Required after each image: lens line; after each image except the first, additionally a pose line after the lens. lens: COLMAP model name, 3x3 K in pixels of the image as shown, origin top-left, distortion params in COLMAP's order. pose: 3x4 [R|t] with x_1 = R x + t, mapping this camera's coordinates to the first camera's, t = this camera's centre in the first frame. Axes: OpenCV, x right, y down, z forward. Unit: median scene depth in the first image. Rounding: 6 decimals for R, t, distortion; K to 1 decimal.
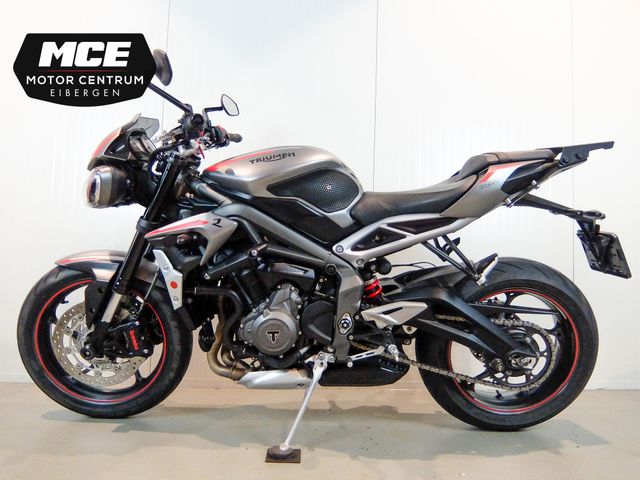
lens RADIAL K [[477.2, 0, 320.6], [0, 477.2, 246.3], [0, 0, 1]] dist [-0.020751, -0.004531]
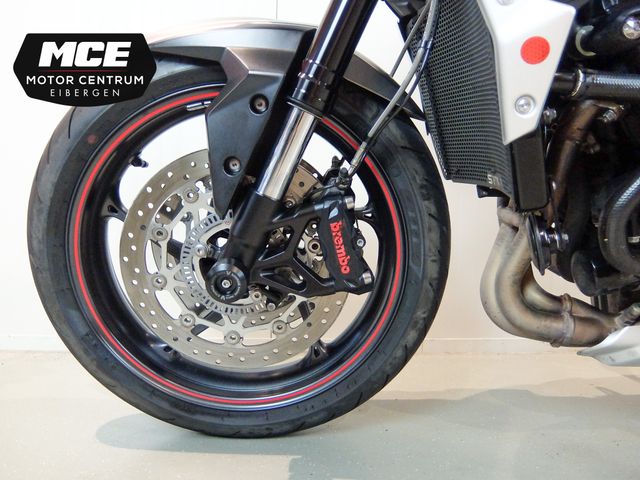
lens RADIAL K [[477.2, 0, 318.6], [0, 477.2, 237.6], [0, 0, 1]] dist [-0.020751, -0.004531]
pose [[0.999832, -0.015006, -0.010551, -0.410685], [0.015786, 0.996813, 0.078194, 0.161148], [0.009344, -0.078348, 0.996882, 0.632441]]
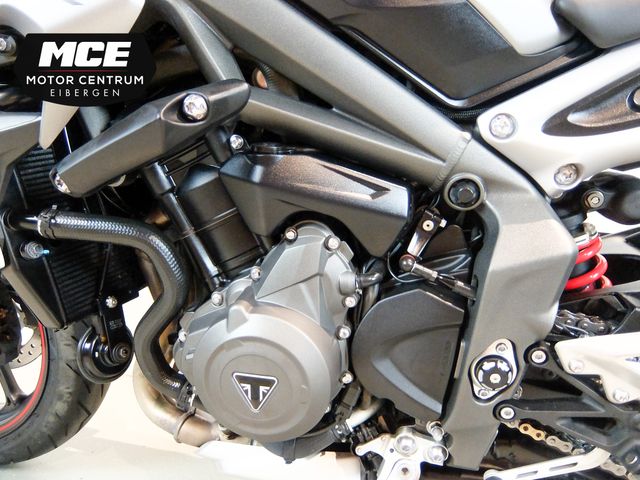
lens RADIAL K [[477.2, 0, 318.6], [0, 477.2, 240.6], [0, 0, 1]] dist [-0.020751, -0.004531]
pose [[0.979304, 0.092228, -0.180159, -0.011802], [-0.069330, 0.989152, 0.129509, 0.045386], [0.190149, -0.114338, 0.975074, 0.671581]]
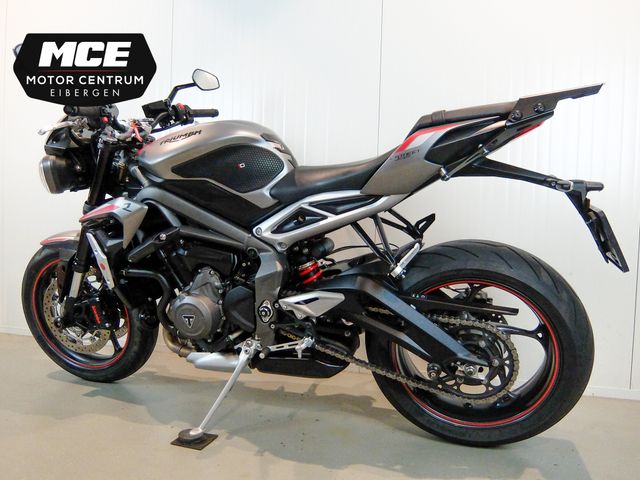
lens RADIAL K [[477.2, 0, 322.0], [0, 477.2, 244.8], [0, 0, 1]] dist [-0.020751, -0.004531]
pose [[0.946221, 0.012378, -0.323283, 0.446652], [0.012581, 0.997104, 0.075002, -0.035990], [0.323275, -0.075036, 0.943325, 0.160654]]
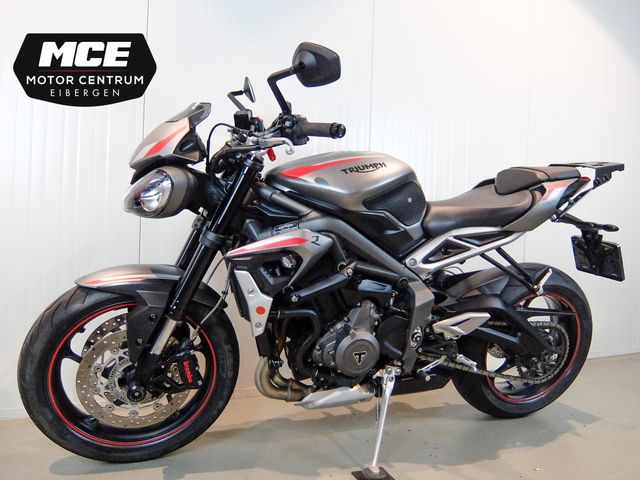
lens RADIAL K [[477.2, 0, 317.5], [0, 477.2, 250.9], [0, 0, 1]] dist [-0.020751, -0.004531]
pose [[0.946834, -0.011216, 0.321527, -0.450036], [-0.014984, 0.996770, 0.078895, -0.089940], [-0.321374, -0.079519, 0.943608, 0.140265]]
